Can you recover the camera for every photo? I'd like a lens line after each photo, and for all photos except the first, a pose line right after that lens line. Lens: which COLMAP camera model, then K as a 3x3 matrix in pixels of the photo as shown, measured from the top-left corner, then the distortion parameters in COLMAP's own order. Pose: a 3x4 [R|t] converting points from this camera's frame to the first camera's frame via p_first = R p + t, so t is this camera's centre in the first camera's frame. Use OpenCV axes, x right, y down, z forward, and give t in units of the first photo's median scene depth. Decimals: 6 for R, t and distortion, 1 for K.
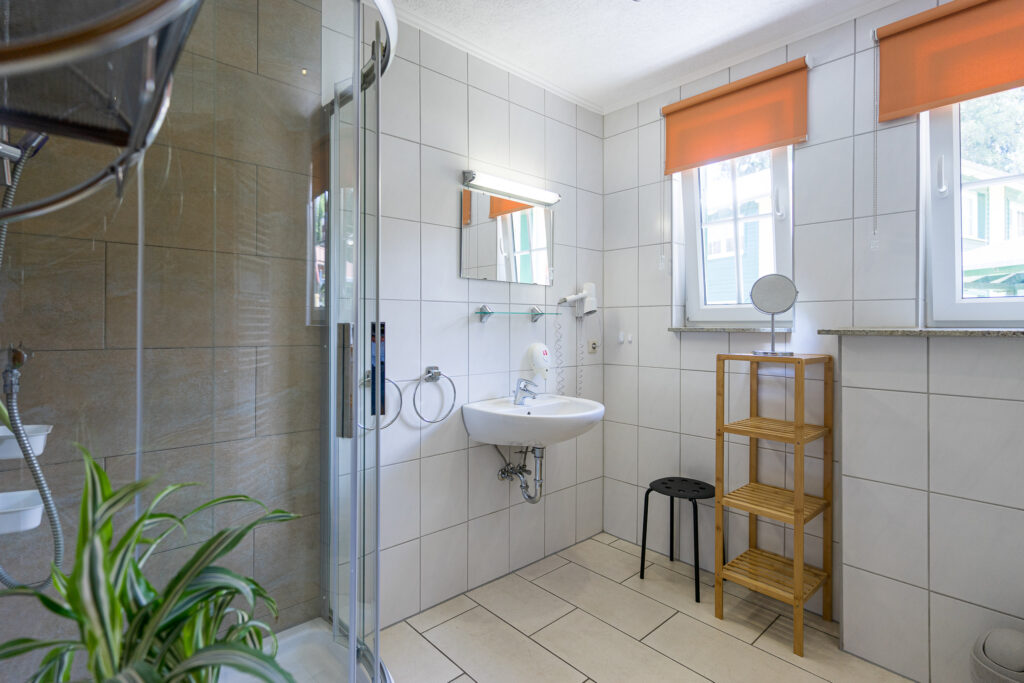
lens RADIAL K [[494.6, 0, 511.6], [0, 494.6, 322.9], [0, 0, 1]] dist [-0.000797, 0.000032]
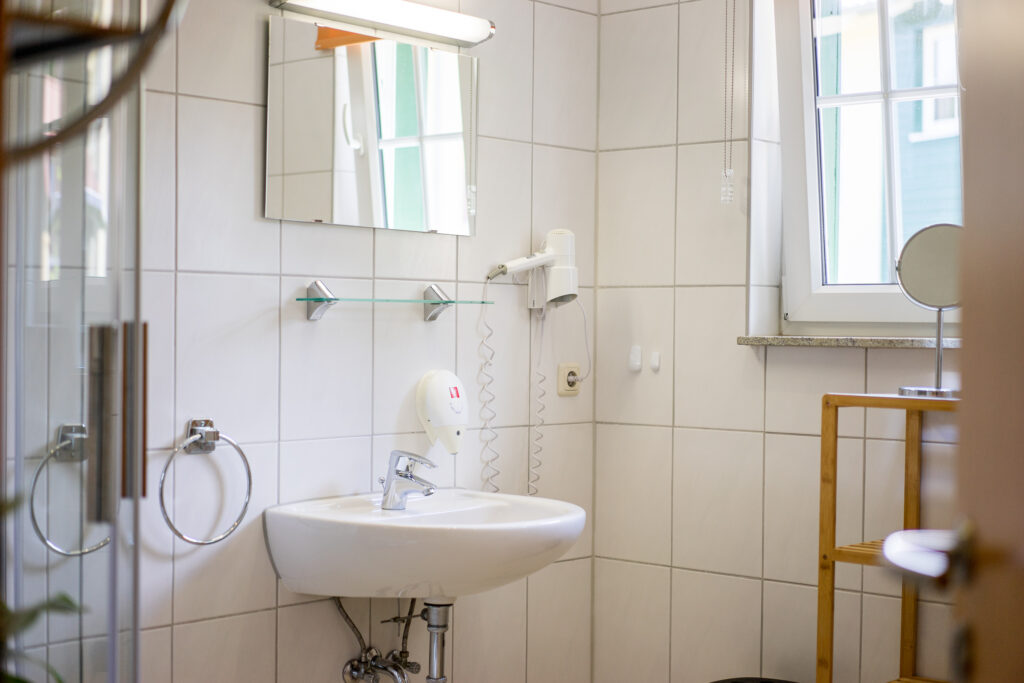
lens RADIAL K [[1644.5, 0, 512.4], [0, 1644.5, 329.6], [0, 0, 1]] dist [0.021187, -0.000383]
pose [[0.995177, 0.008484, 0.097727, -0.023436], [-0.009189, 0.999935, 0.006771, -0.004540], [-0.097663, -0.007637, 0.995190, -0.445996]]
